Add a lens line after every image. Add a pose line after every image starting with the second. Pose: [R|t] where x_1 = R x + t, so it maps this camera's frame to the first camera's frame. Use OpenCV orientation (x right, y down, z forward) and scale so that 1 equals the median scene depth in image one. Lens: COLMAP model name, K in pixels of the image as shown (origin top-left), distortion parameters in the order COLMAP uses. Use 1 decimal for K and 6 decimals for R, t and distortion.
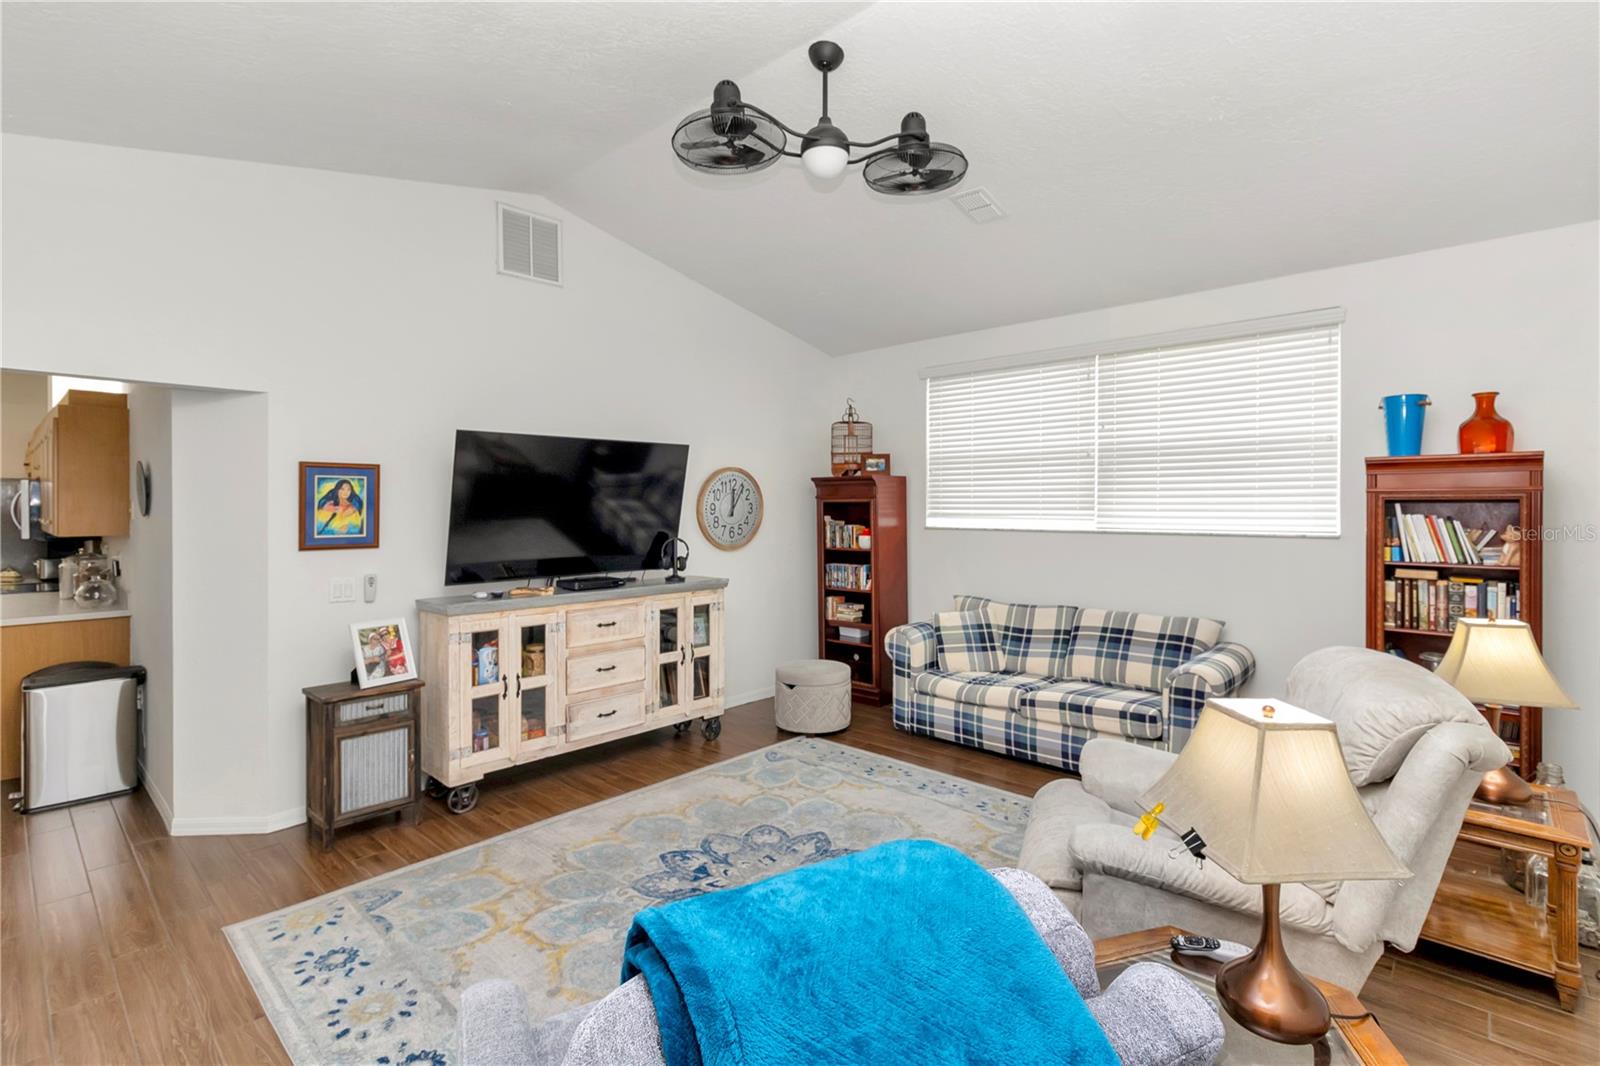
lens RADIAL K [[736.3, 0, 827.1], [0, 736.3, 506.7], [0, 0, 1]] dist [-0.003863, -0.000532]
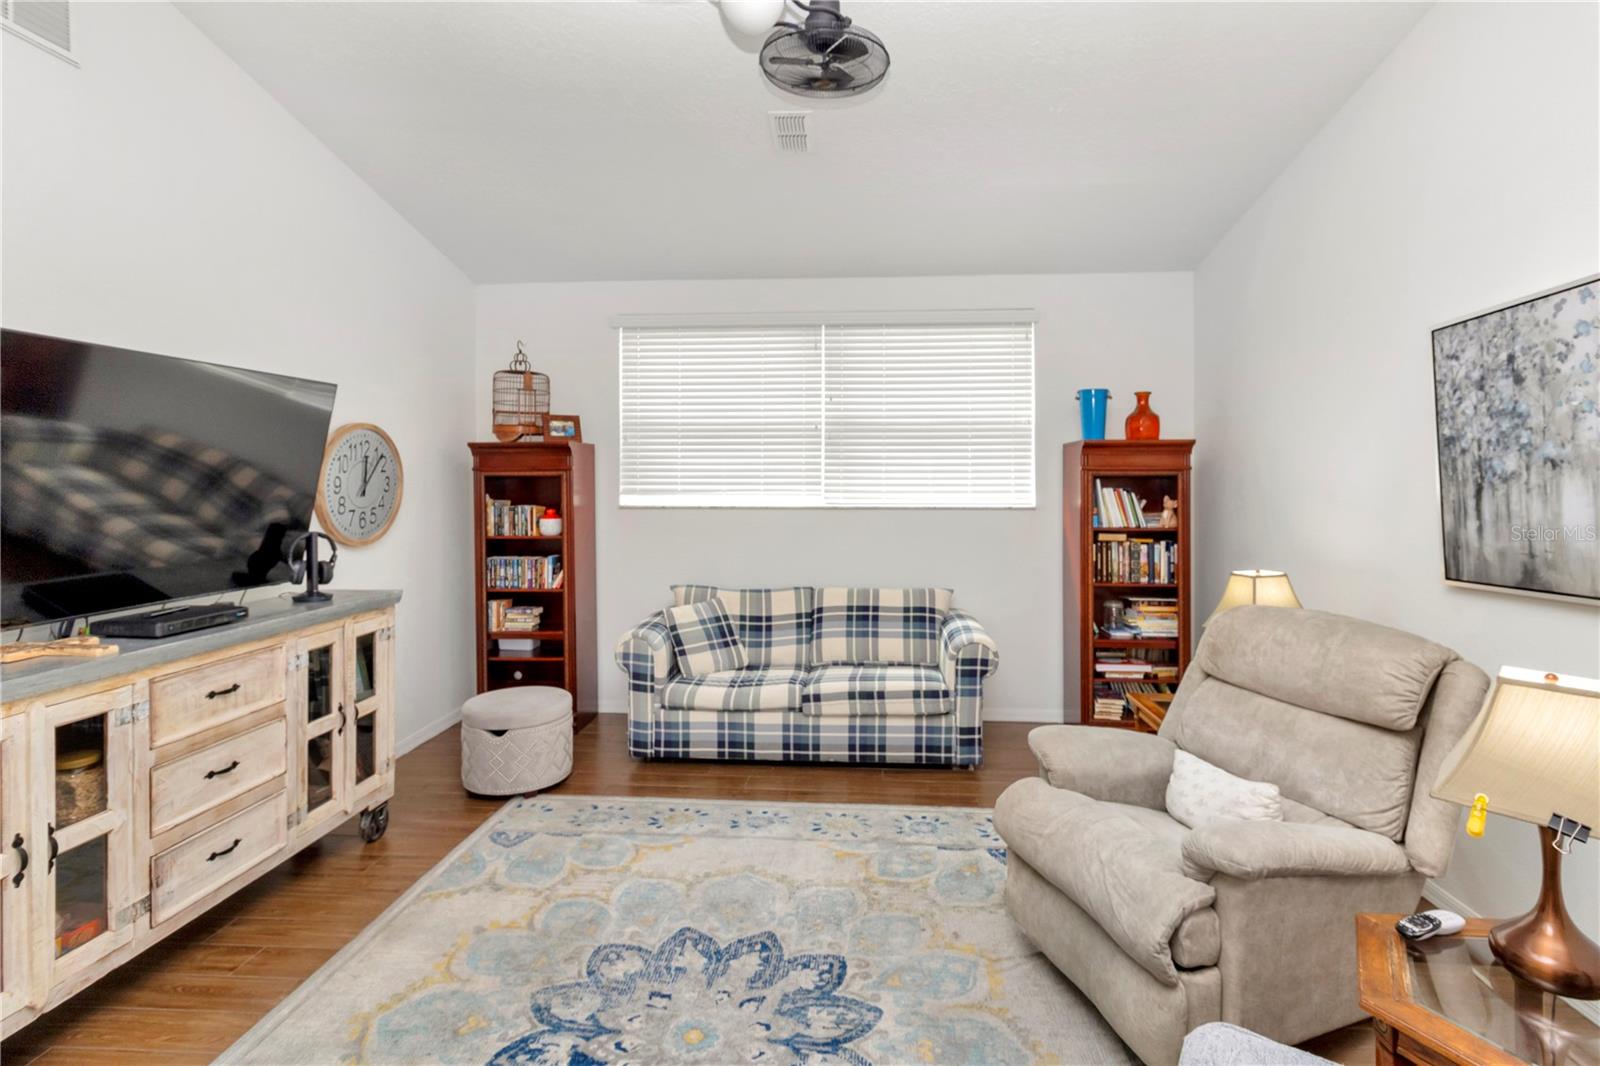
lens RADIAL K [[753.3, 0, 817.7], [0, 753.3, 482.3], [0, 0, 1]] dist [0.001783, -0.000994]
pose [[0.792341, -0.000967, 0.610078, -0.294564], [0.000601, 0.999999, 0.000804, 0.000052], [-0.610078, -0.000271, 0.792341, 0.269176]]
